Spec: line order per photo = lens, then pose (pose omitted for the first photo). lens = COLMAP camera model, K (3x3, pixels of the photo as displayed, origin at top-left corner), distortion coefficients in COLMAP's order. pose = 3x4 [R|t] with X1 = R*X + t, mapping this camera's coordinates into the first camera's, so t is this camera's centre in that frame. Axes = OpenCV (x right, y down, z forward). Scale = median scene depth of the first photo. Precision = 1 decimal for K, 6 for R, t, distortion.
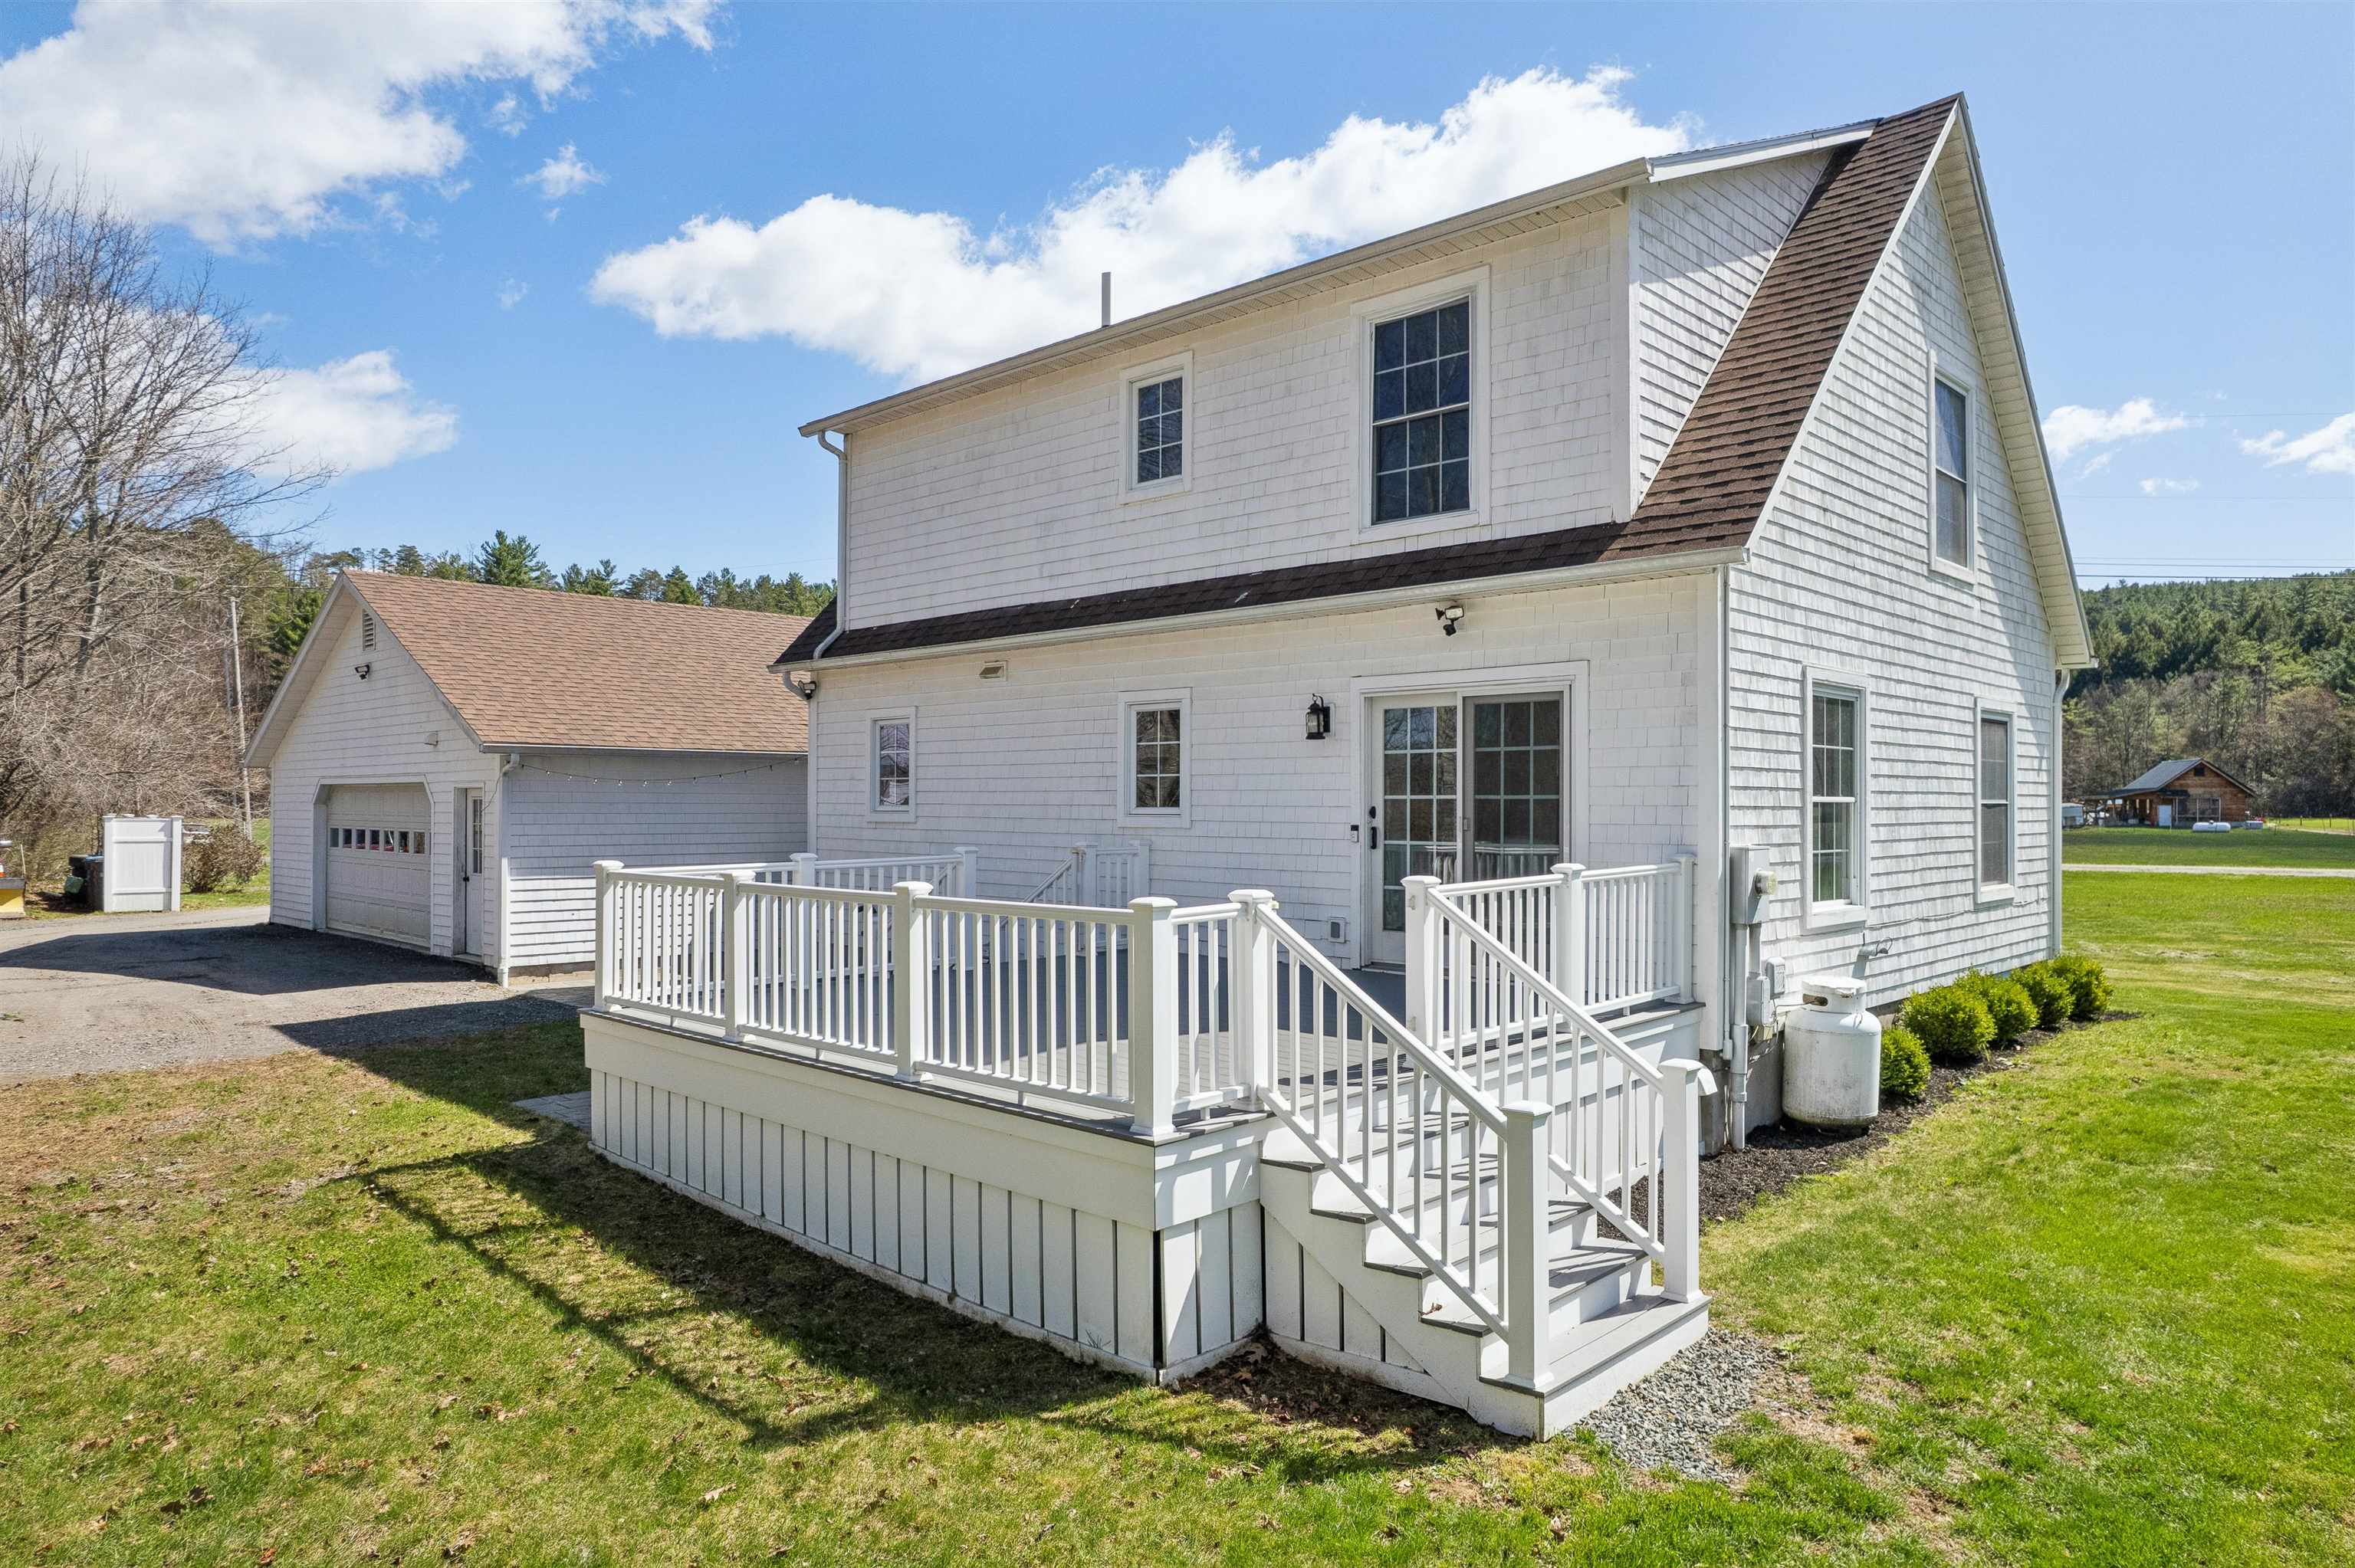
lens RADIAL K [[1502.1, 0, 1169.2], [0, 1502.1, 795.3], [0, 0, 1]] dist [-0.044072, 0.002607]
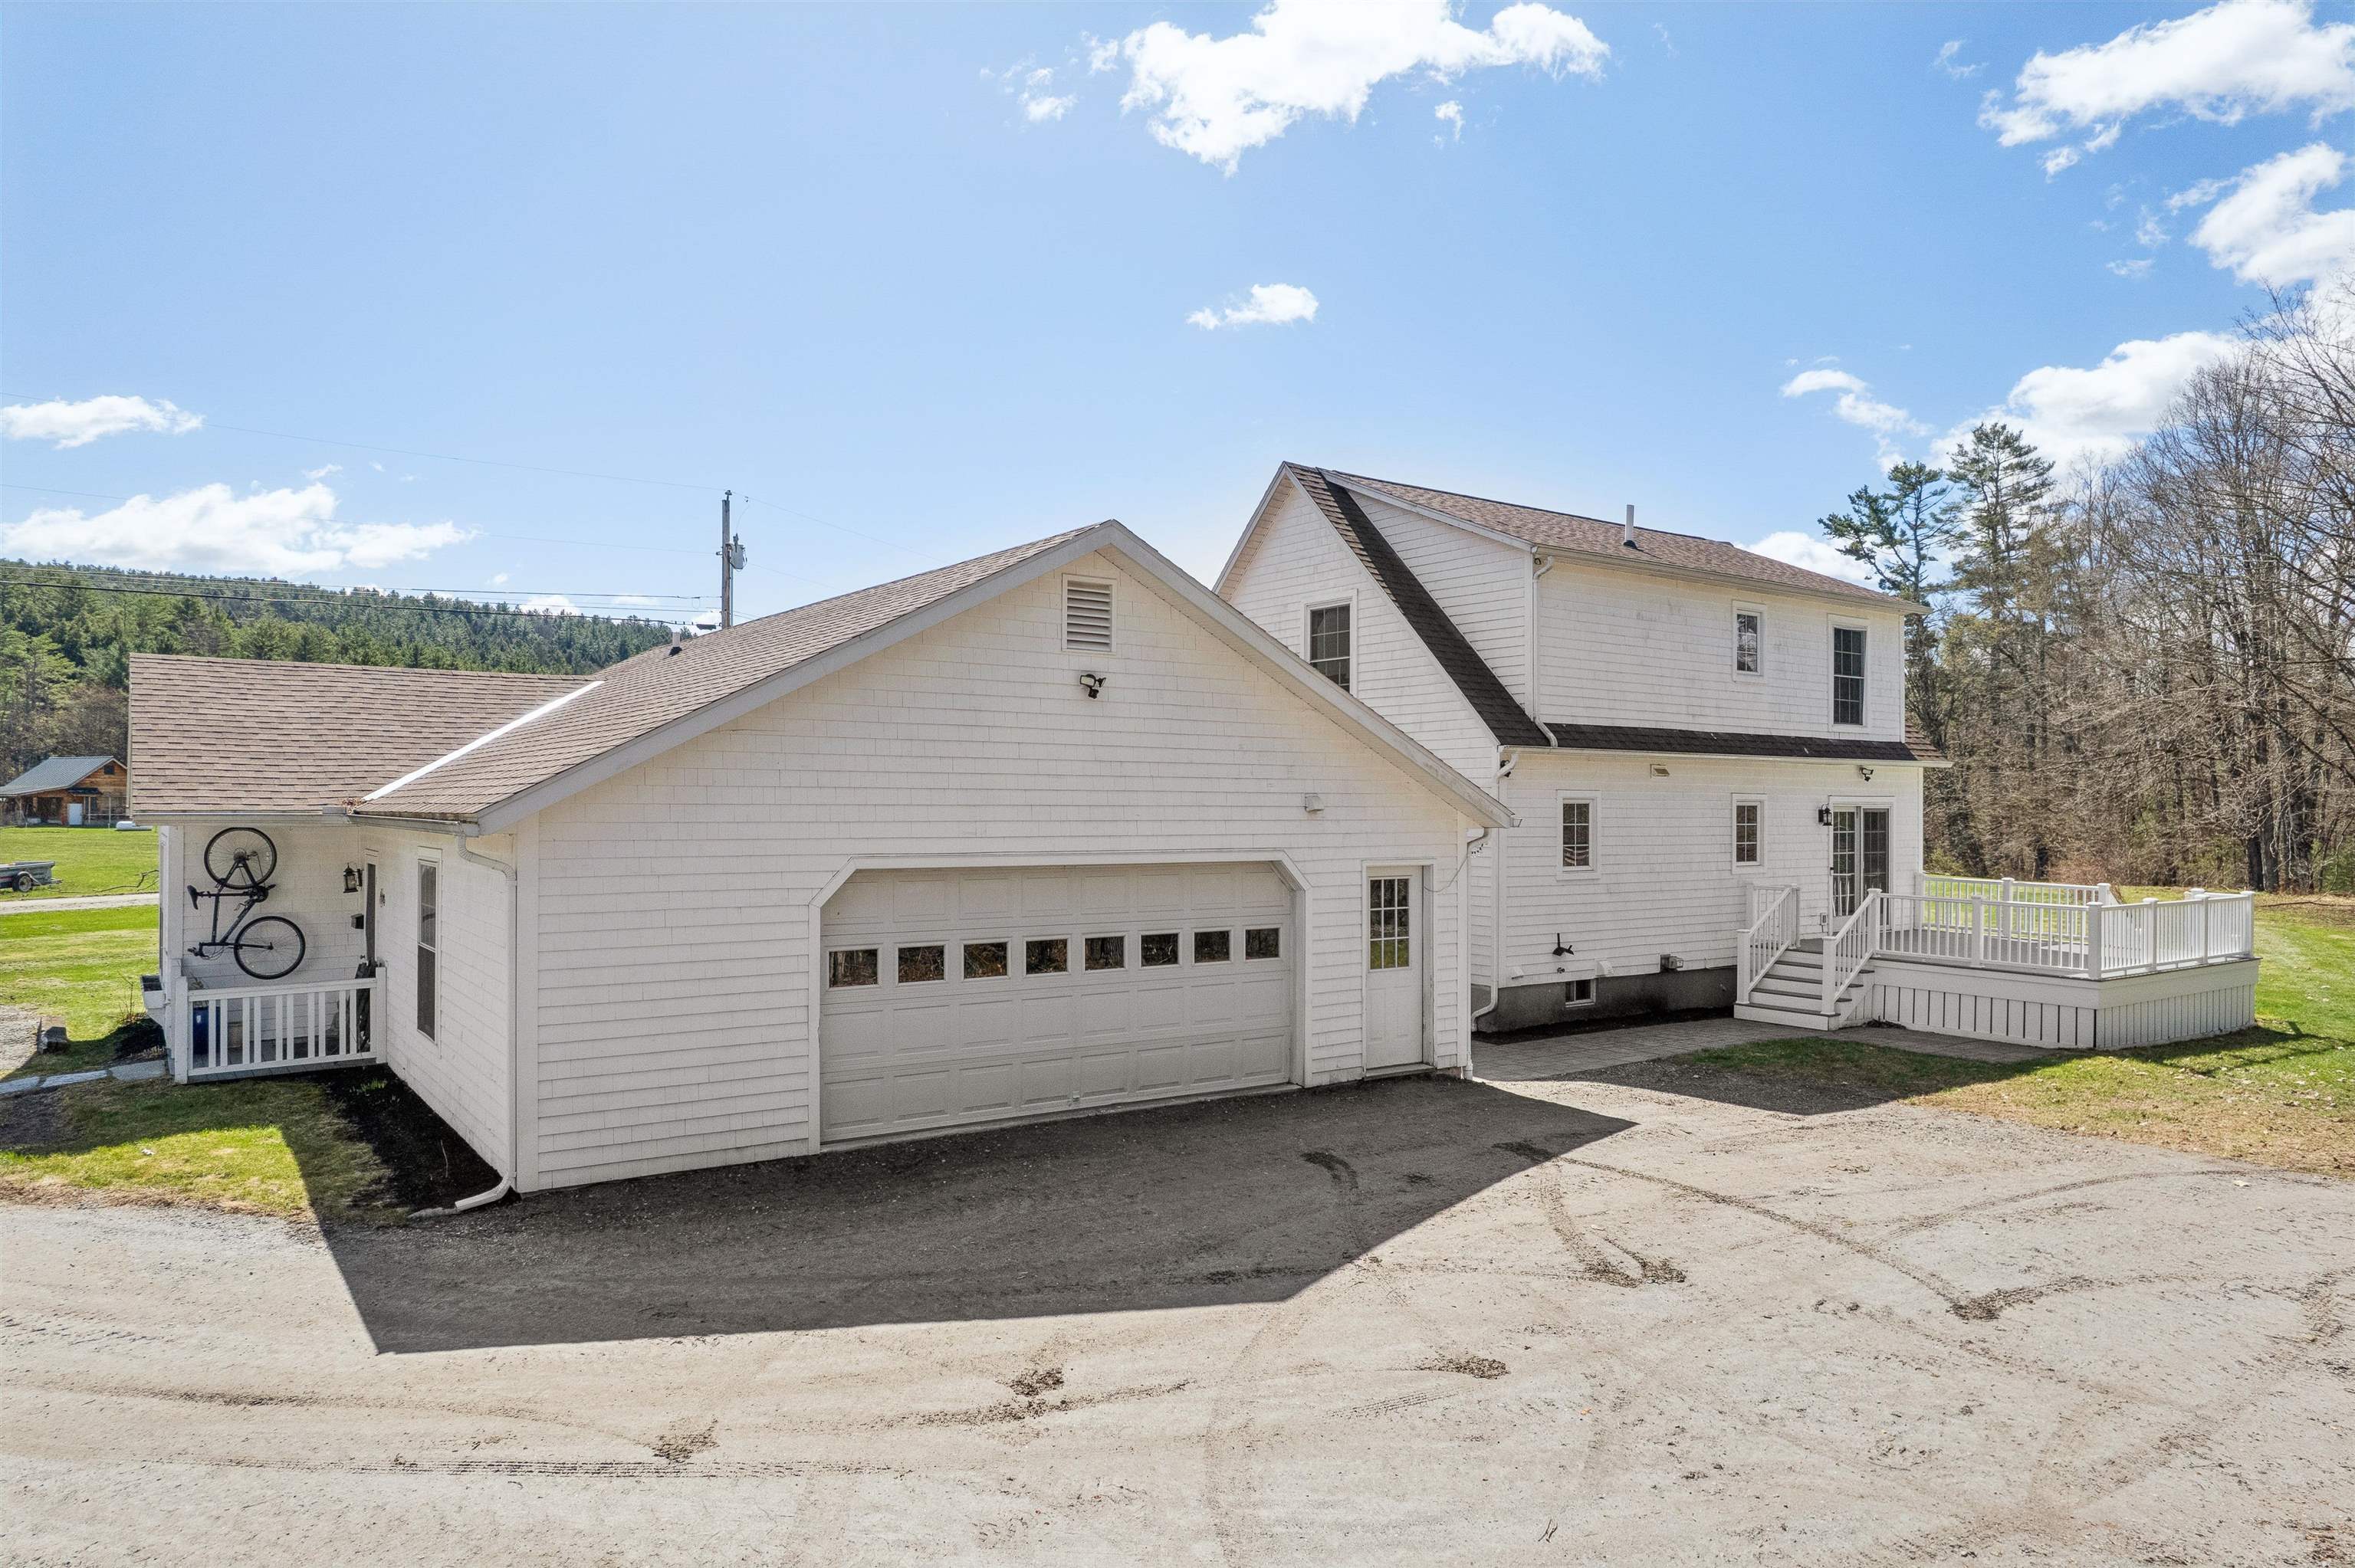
lens RADIAL K [[1502.1, 0, 1169.2], [0, 1502.1, 795.3], [0, 0, 1]] dist [-0.044072, 0.002607]
pose [[0.181894, 0.004696, 0.983307, -1.812971], [-0.011802, 0.999927, -0.002592, -0.056015], [-0.983247, -0.011134, 0.181936, 1.341144]]
